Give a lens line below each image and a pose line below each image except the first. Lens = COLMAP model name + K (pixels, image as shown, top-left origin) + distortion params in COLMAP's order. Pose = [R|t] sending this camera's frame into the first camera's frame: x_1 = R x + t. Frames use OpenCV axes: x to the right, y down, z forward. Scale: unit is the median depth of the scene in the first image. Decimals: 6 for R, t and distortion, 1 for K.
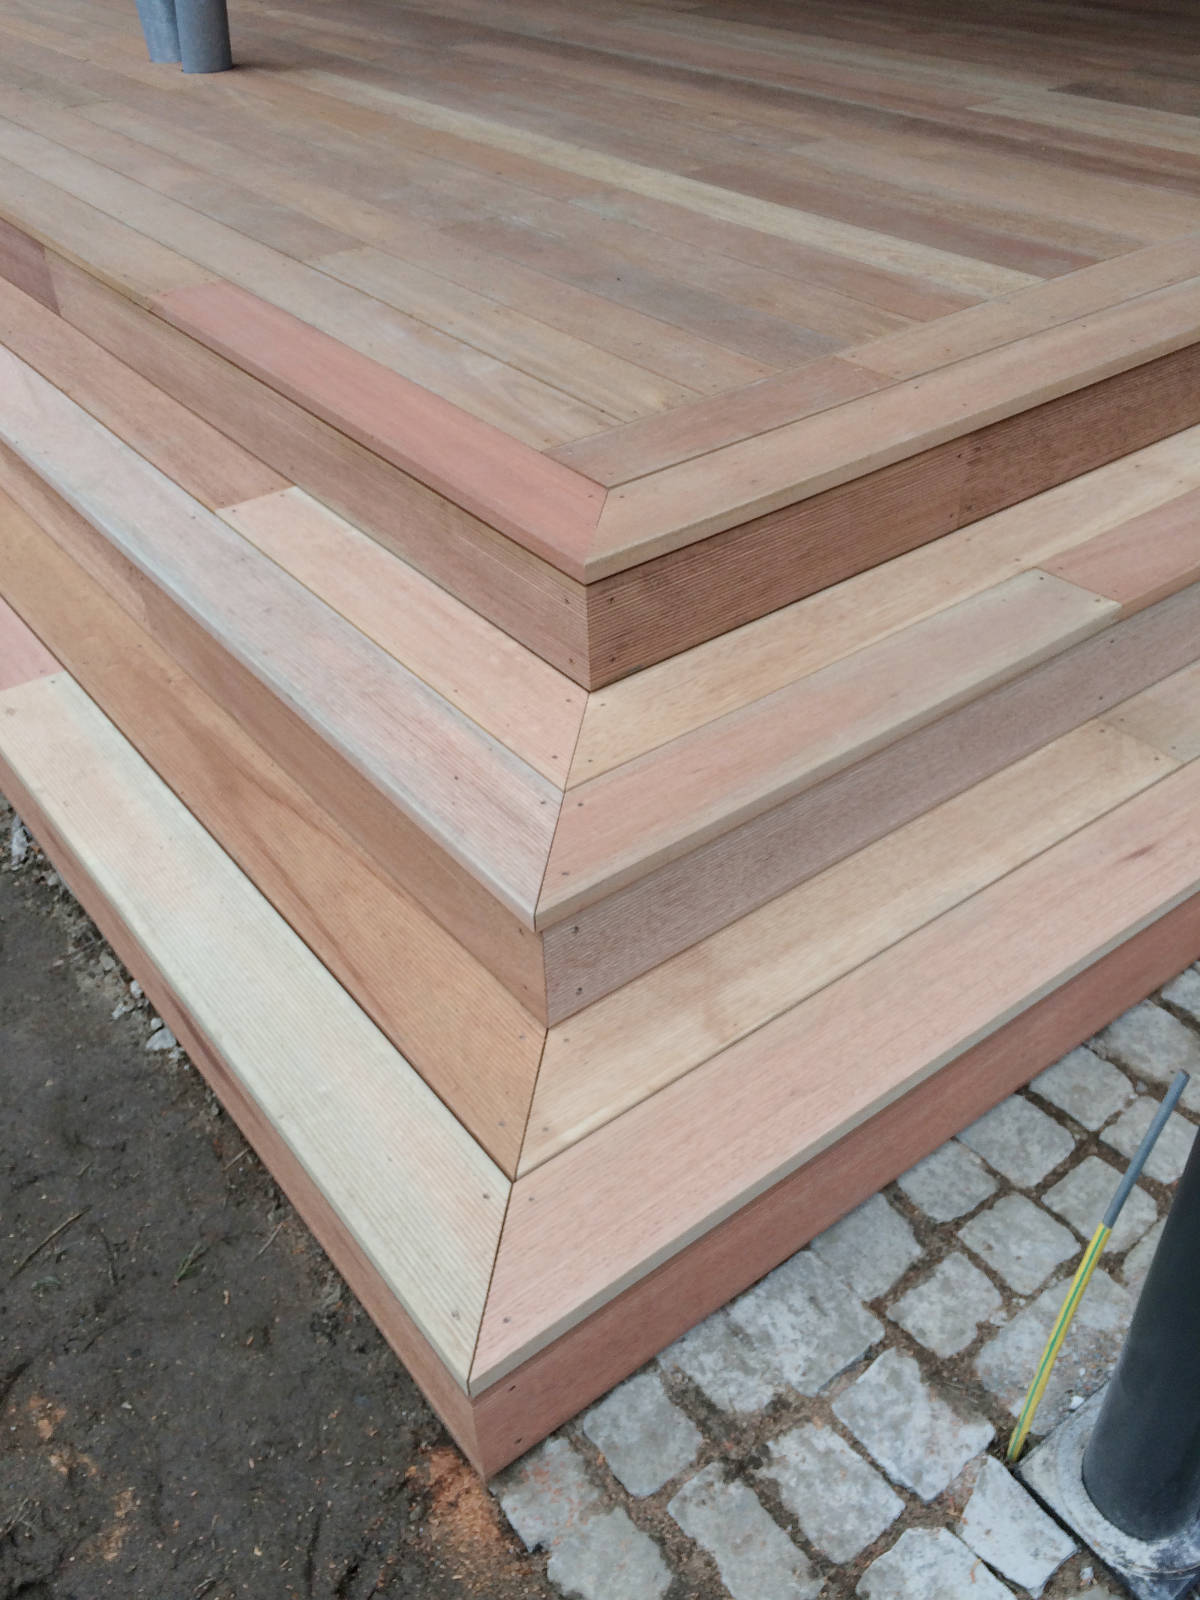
lens RADIAL K [[1349.0, 0, 618.8], [0, 1349.0, 797.8], [0, 0, 1]] dist [0.096679, -0.132969]
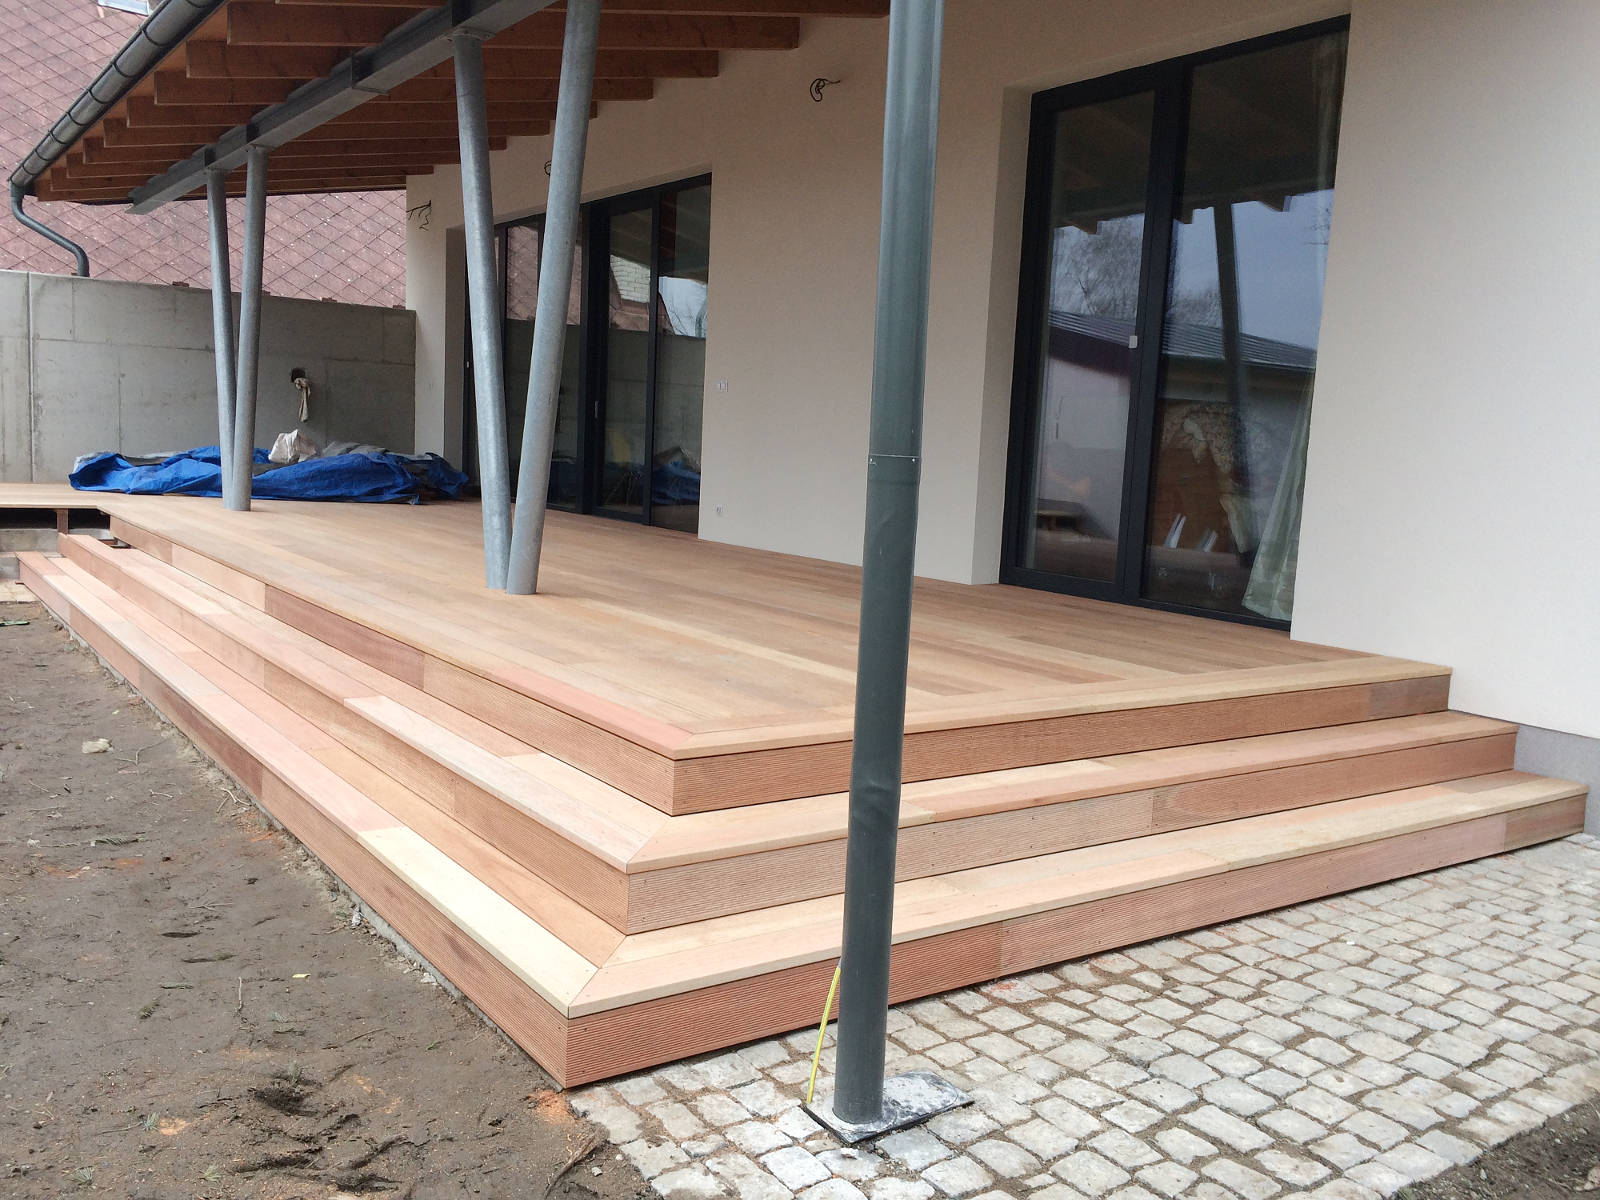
lens RADIAL K [[1354.6, 0, 792.0], [0, 1354.6, 592.9], [0, 0, 1]] dist [0.087055, -0.110350]
pose [[0.996197, 0.078610, -0.037567, 0.177022], [-0.086698, 0.851748, -0.516730, 0.571716], [-0.008623, 0.518022, 0.855324, -0.808951]]
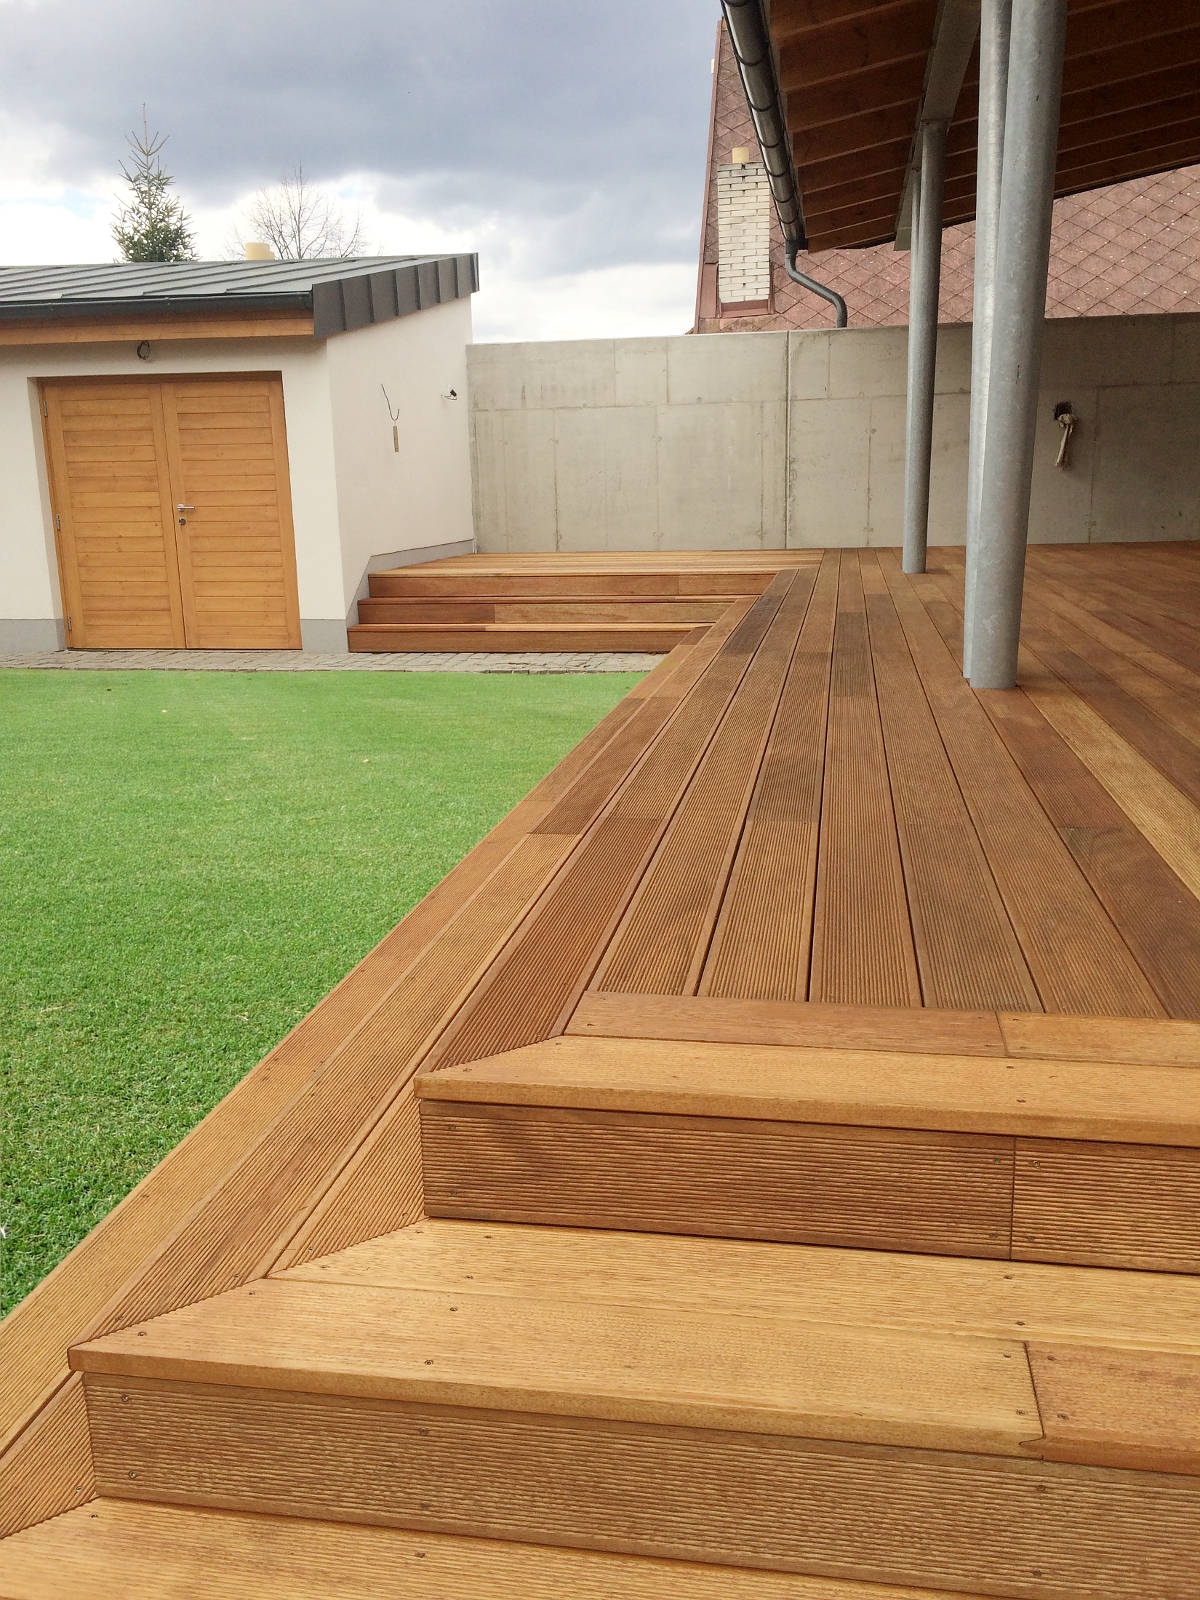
lens RADIAL K [[1367.1, 0, 612.8], [0, 1367.1, 790.8], [0, 0, 1]] dist [0.089544, -0.118774]
pose [[0.679806, 0.173227, -0.712641, 0.574050], [-0.448137, 0.867312, -0.216665, -0.151159], [0.580550, 0.466650, 0.667233, 0.231113]]
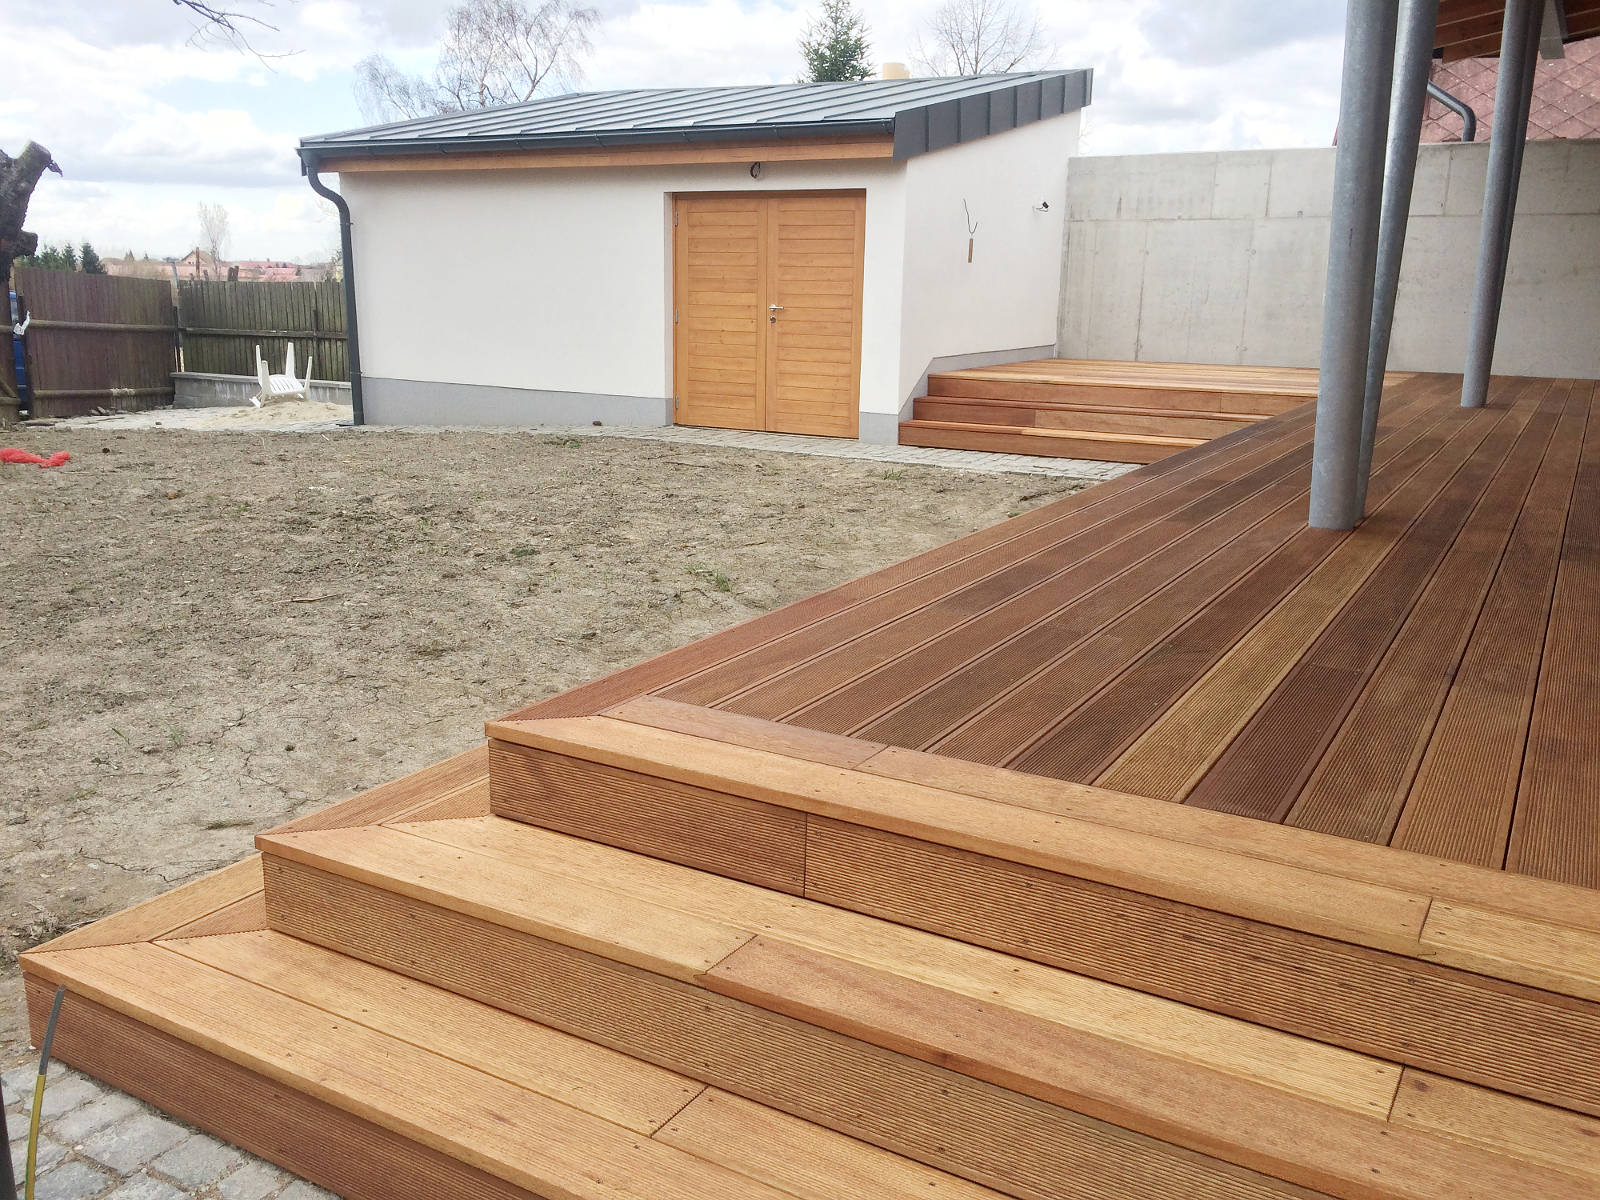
lens RADIAL K [[1367.1, 0, 794.8], [0, 1367.1, 591.6], [0, 0, 1]] dist [0.089544, -0.118774]
pose [[0.379664, 0.239560, -0.893569, 1.135422], [-0.587885, 0.808267, -0.033092, -0.342081], [0.714315, 0.537880, 0.447704, 0.343681]]
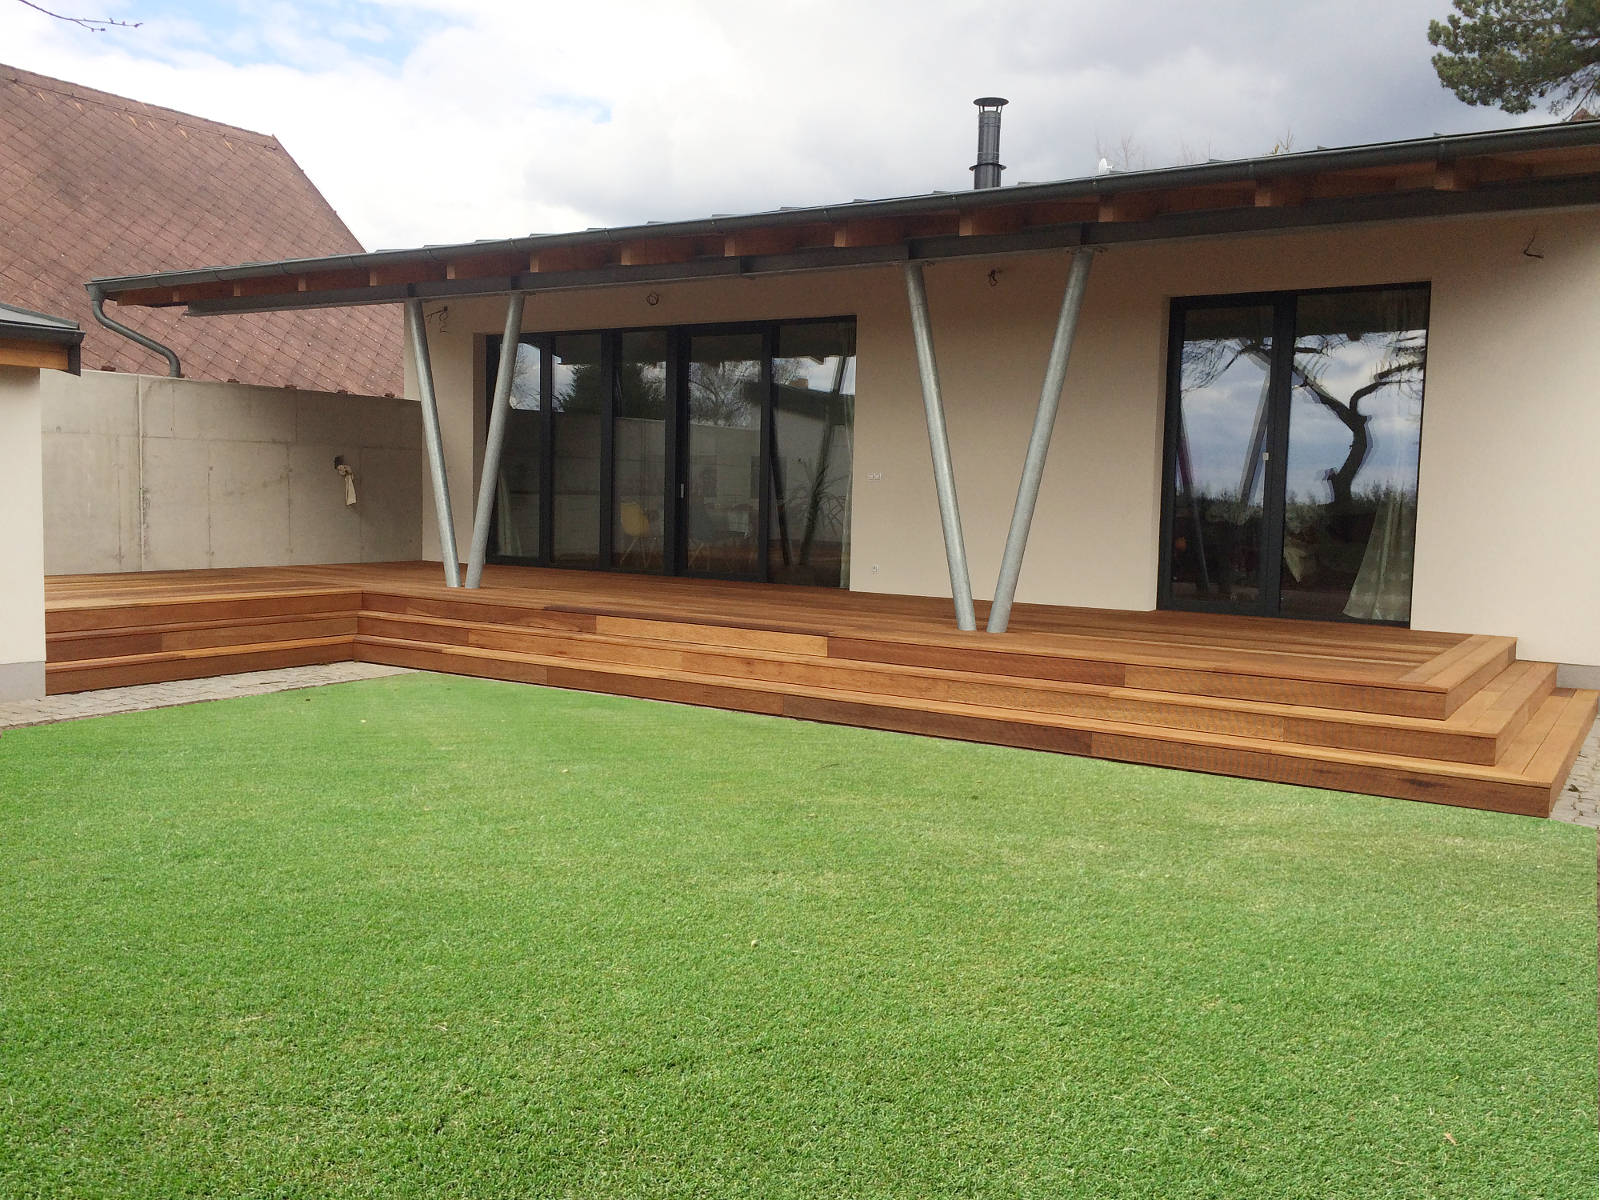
lens RADIAL K [[1354.6, 0, 792.0], [0, 1354.6, 592.9], [0, 0, 1]] dist [0.087055, -0.110350]
pose [[0.940470, 0.024033, 0.339025, -2.911325], [0.167332, 0.835489, -0.523411, 1.281958], [-0.295830, 0.548982, 0.781731, -1.728247]]
